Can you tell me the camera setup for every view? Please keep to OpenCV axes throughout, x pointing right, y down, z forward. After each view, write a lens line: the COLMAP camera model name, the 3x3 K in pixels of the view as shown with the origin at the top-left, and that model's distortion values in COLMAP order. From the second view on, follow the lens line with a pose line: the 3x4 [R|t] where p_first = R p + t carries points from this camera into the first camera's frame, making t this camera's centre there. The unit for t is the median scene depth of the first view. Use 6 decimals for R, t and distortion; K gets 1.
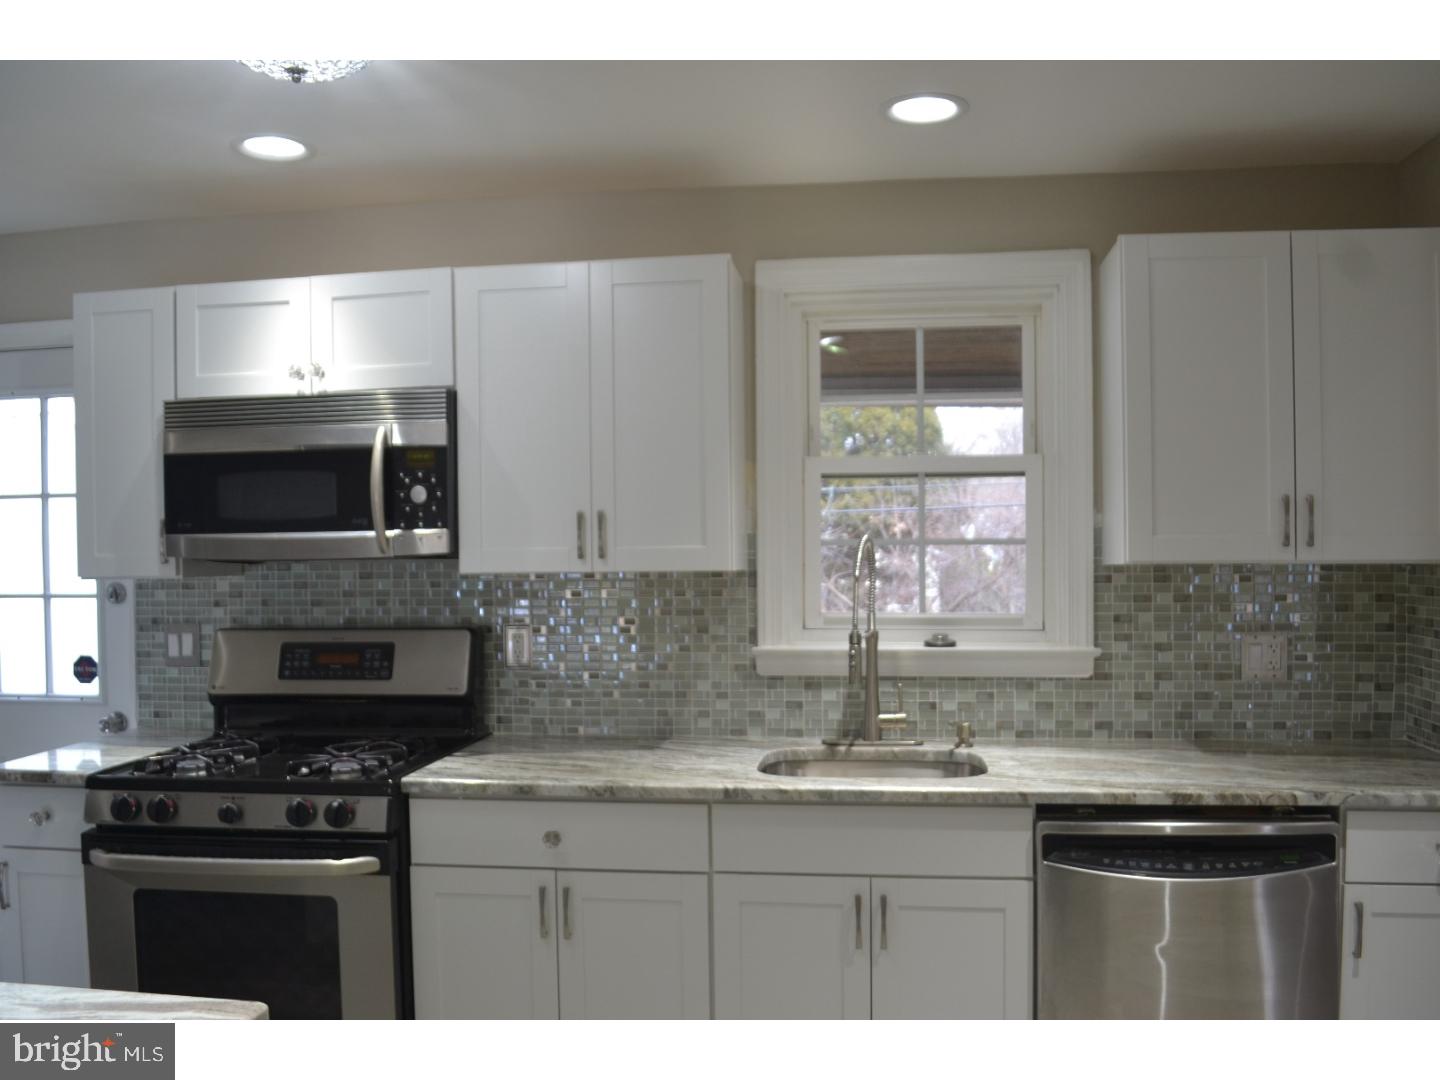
lens RADIAL K [[1168.3, 0, 722.3], [0, 1168.3, 560.3], [0, 0, 1]] dist [-0.076037, -0.001257]
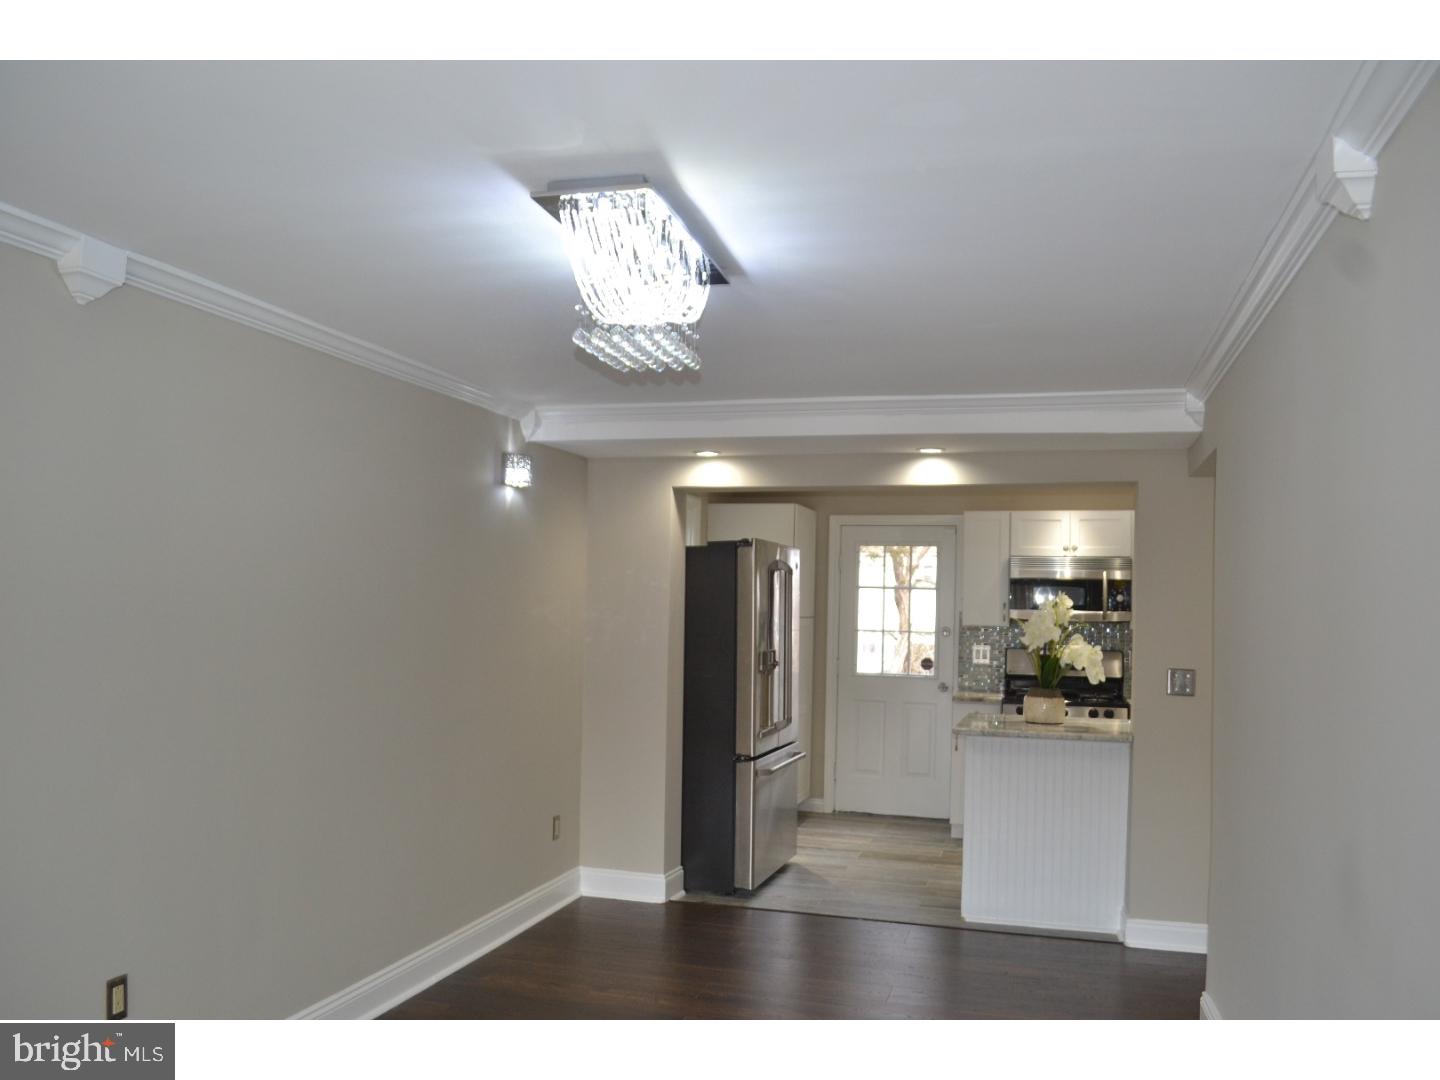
lens RADIAL K [[1168.3, 0, 722.3], [0, 1168.3, 560.3], [0, 0, 1]] dist [-0.076037, -0.001257]
pose [[0.990648, 0.029186, -0.133287, -0.765175], [-0.035409, 0.998379, -0.044561, 0.006135], [0.131770, 0.048864, 0.990075, -1.630396]]
